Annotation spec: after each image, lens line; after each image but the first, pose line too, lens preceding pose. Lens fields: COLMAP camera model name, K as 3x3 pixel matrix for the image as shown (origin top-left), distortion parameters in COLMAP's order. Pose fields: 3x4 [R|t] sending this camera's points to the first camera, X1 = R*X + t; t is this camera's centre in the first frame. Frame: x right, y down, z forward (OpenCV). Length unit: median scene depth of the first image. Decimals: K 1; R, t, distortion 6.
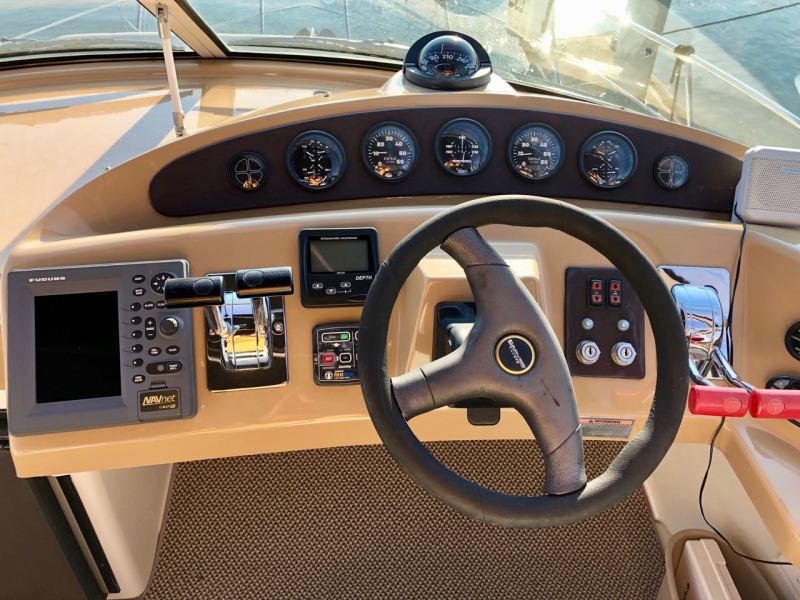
lens RADIAL K [[648.1, 0, 390.3], [0, 648.1, 299.9], [0, 0, 1]] dist [0.004019, -0.002398]
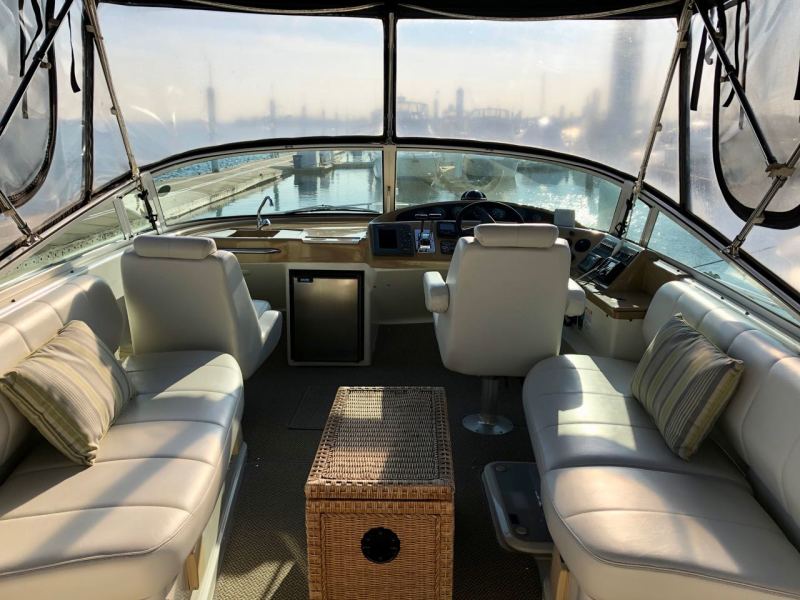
lens RADIAL K [[659.7, 0, 400.0], [0, 659.7, 300.0], [0, 0, 1]] dist [0.065087, -0.012770]
pose [[0.999593, 0.013470, -0.025154, -0.259510], [-0.022828, 0.906418, -0.421764, 2.042822], [0.017119, 0.422167, 0.906357, -2.487834]]
